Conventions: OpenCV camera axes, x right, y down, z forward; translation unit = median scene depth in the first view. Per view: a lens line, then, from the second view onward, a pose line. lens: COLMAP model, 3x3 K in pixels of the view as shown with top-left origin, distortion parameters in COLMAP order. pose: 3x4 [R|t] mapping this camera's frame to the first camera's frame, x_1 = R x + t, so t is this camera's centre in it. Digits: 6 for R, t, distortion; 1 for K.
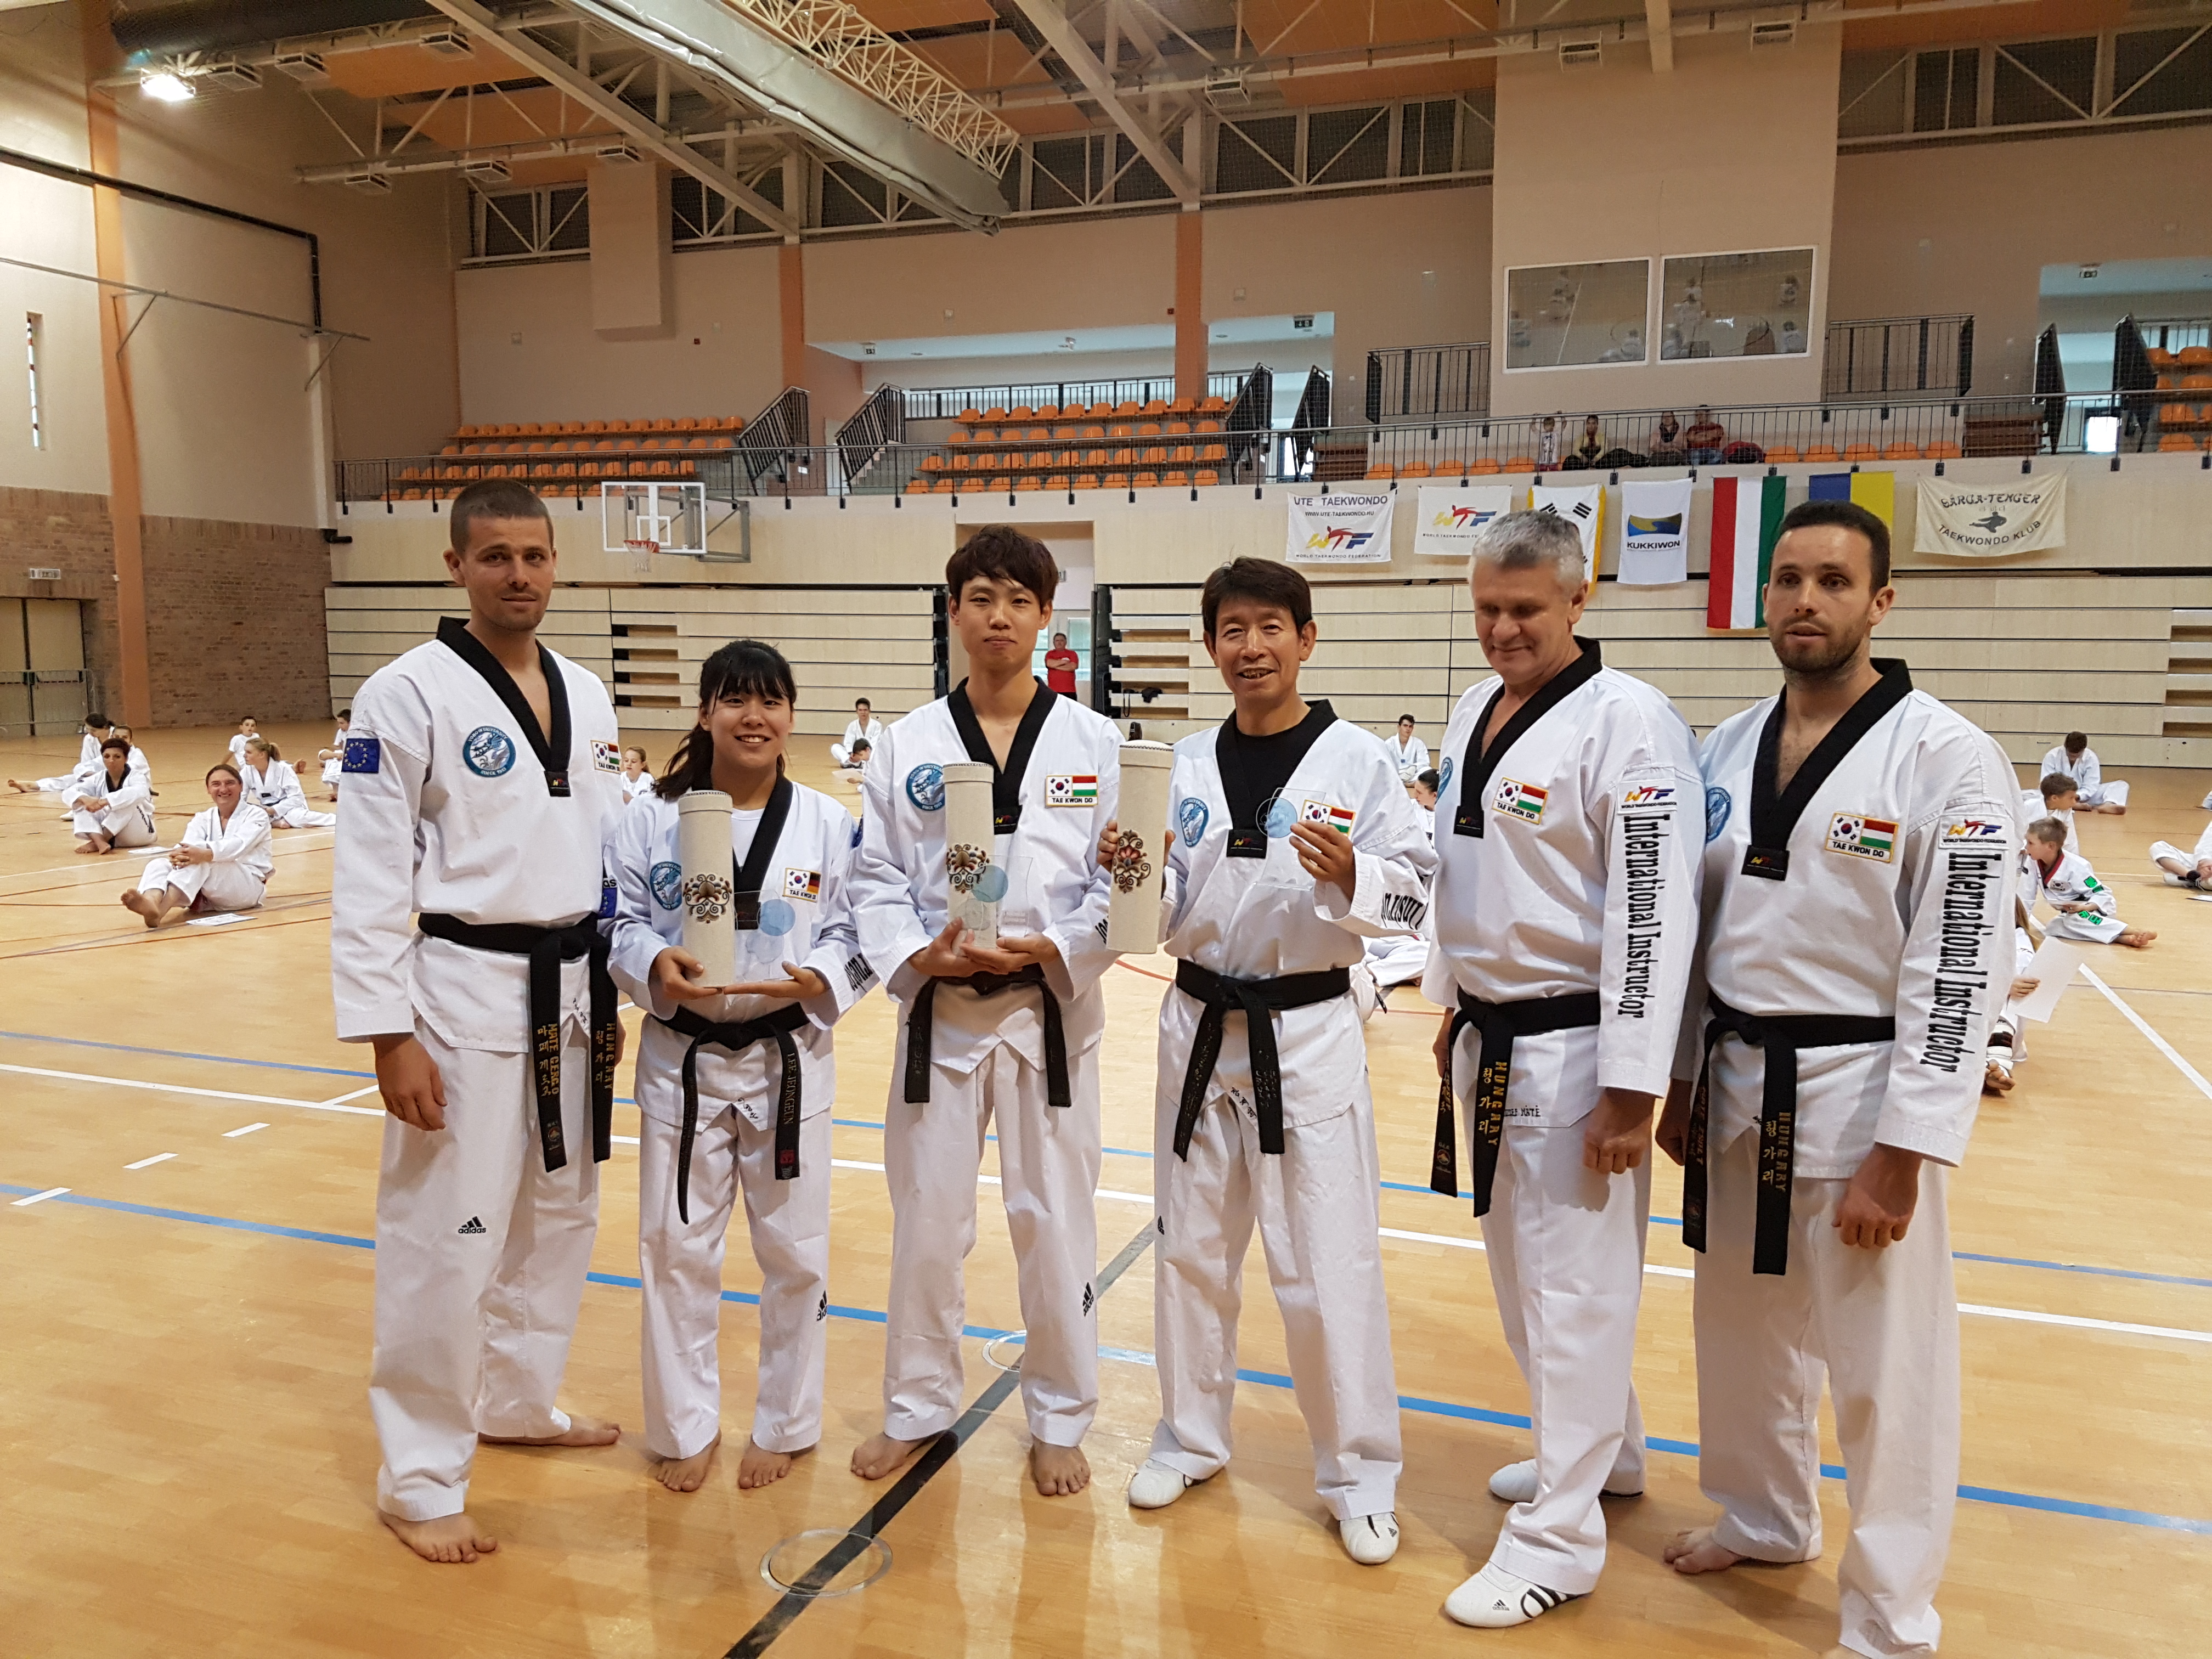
lens RADIAL K [[1703.9, 0, 1073.8], [0, 1703.9, 884.0], [0, 0, 1]] dist [0.067794, -0.119839]
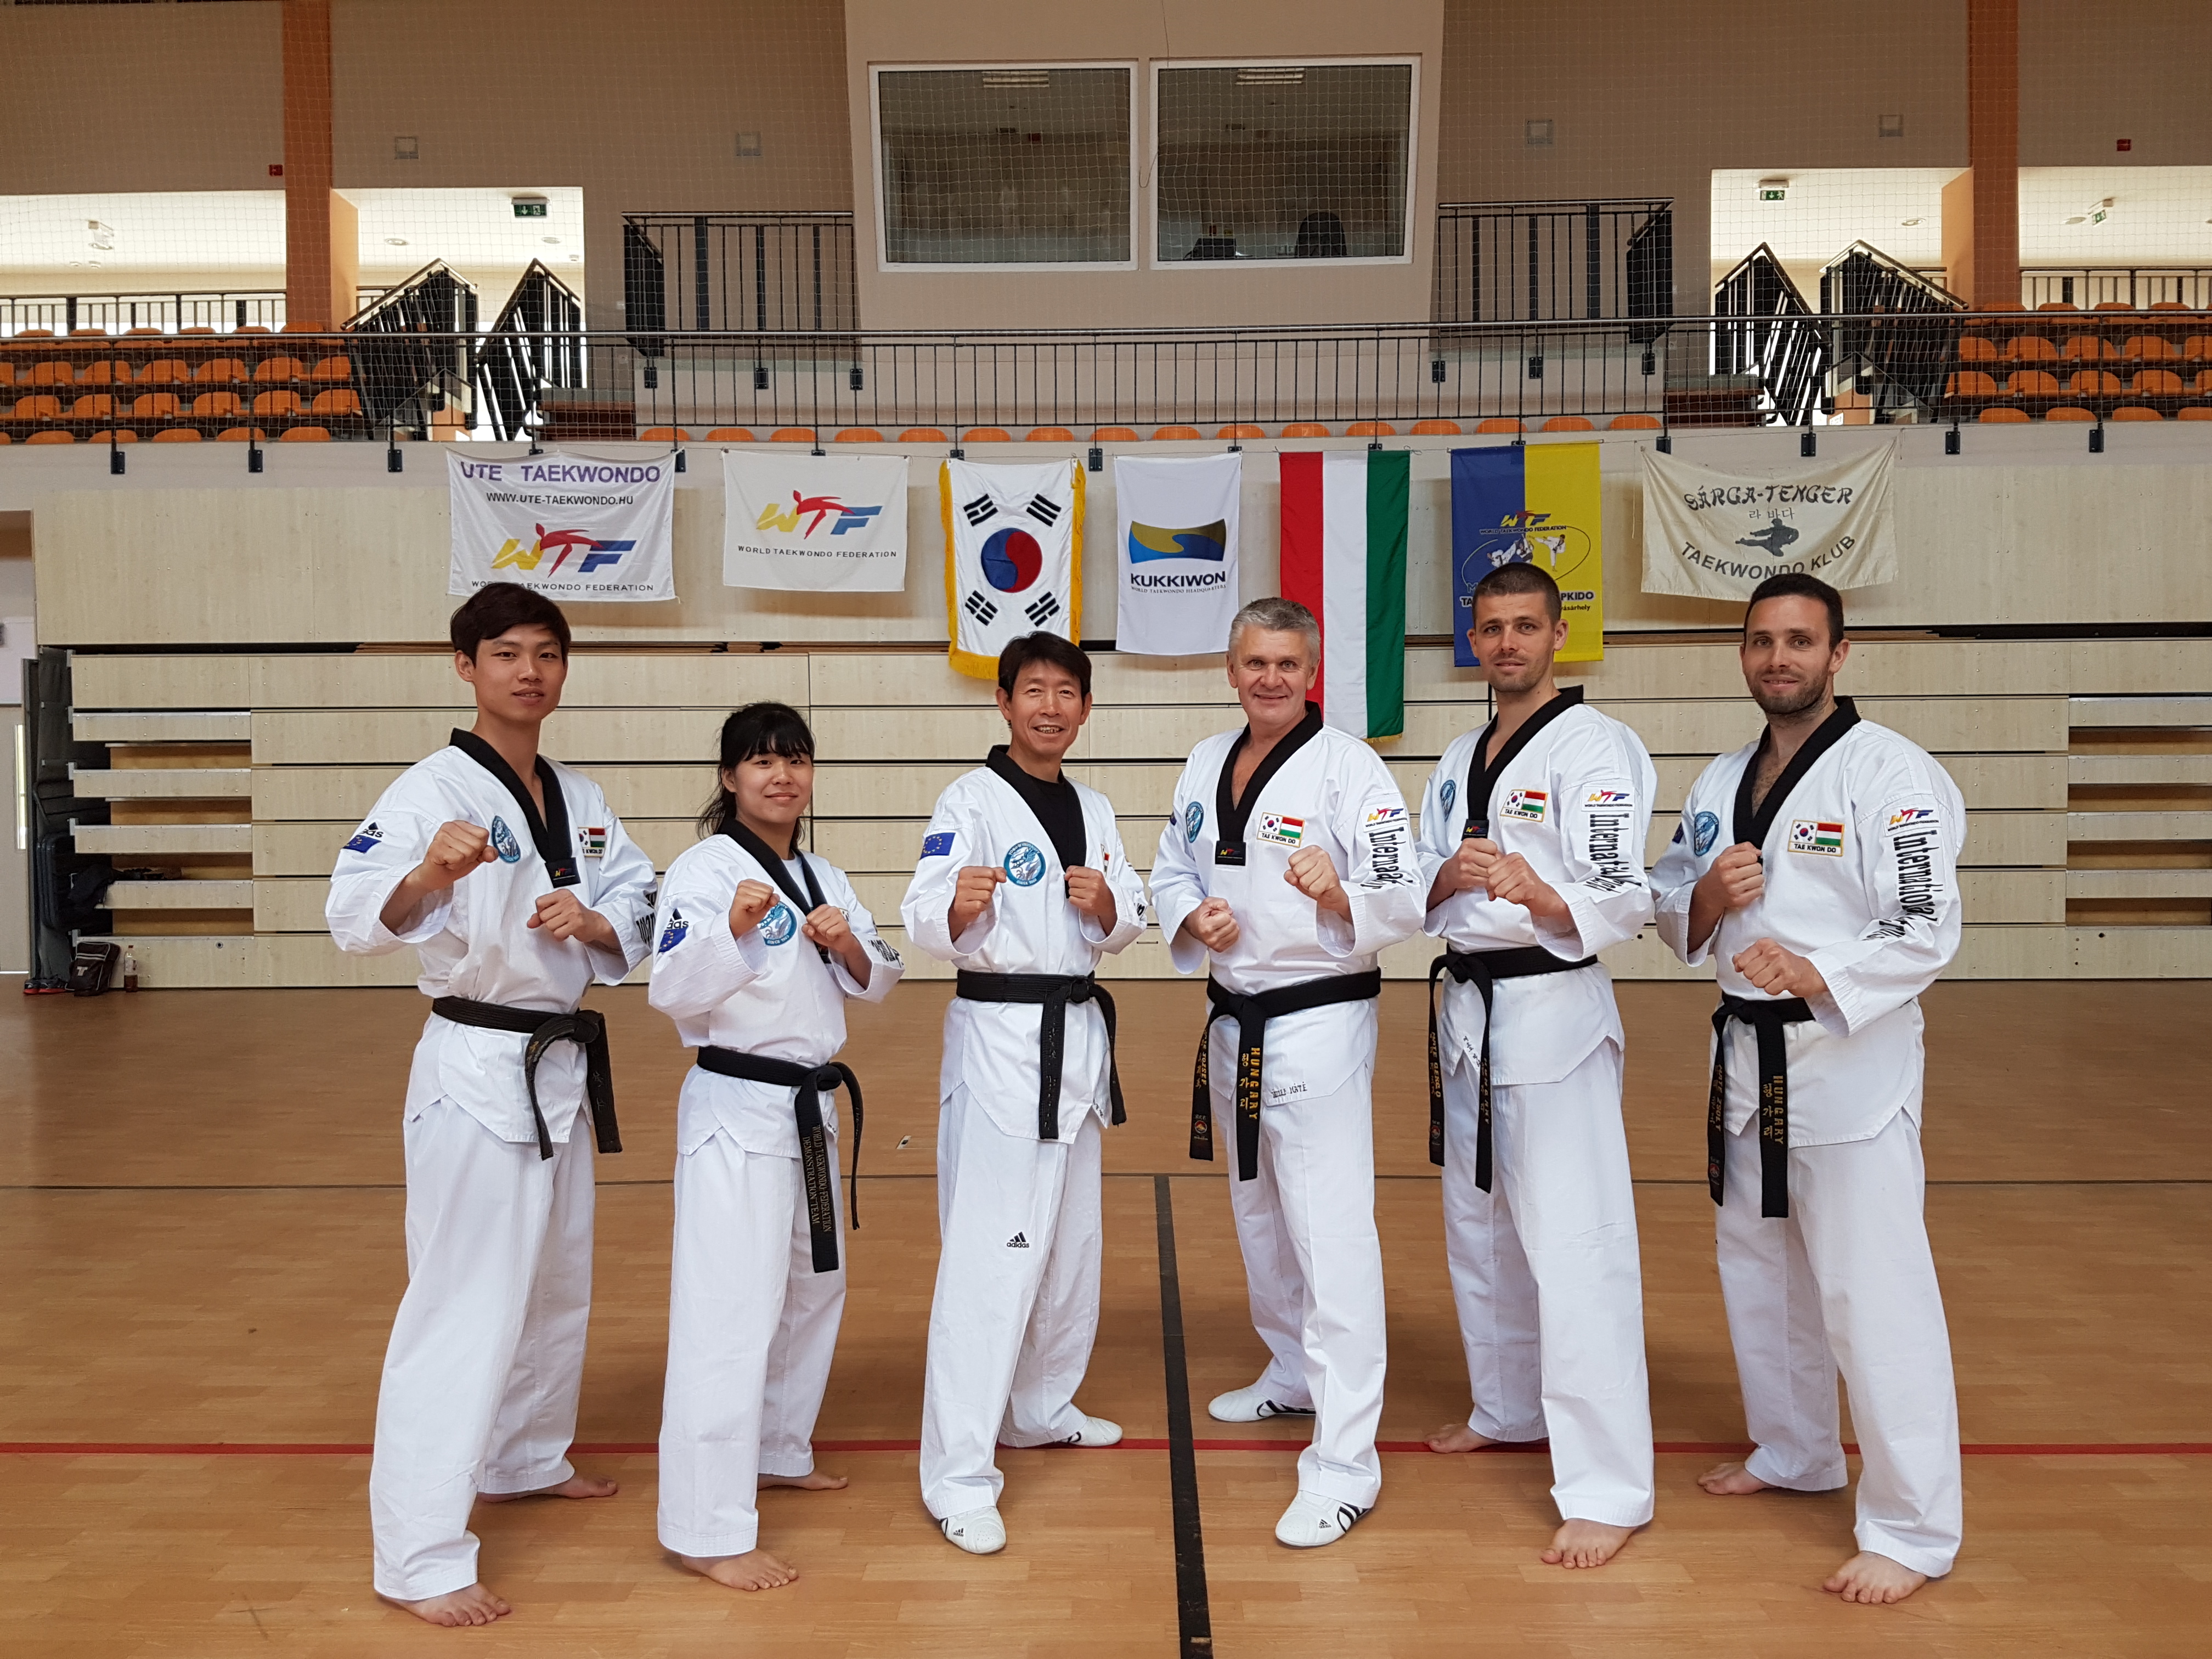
lens RADIAL K [[1703.9, 0, 1101.7], [0, 1703.9, 838.8], [0, 0, 1]] dist [0.067794, -0.119839]
pose [[0.948192, -0.015983, 0.317295, 0.146360], [0.052703, 0.992809, -0.107483, -0.063175], [-0.313296, 0.118637, 0.942216, 0.515822]]
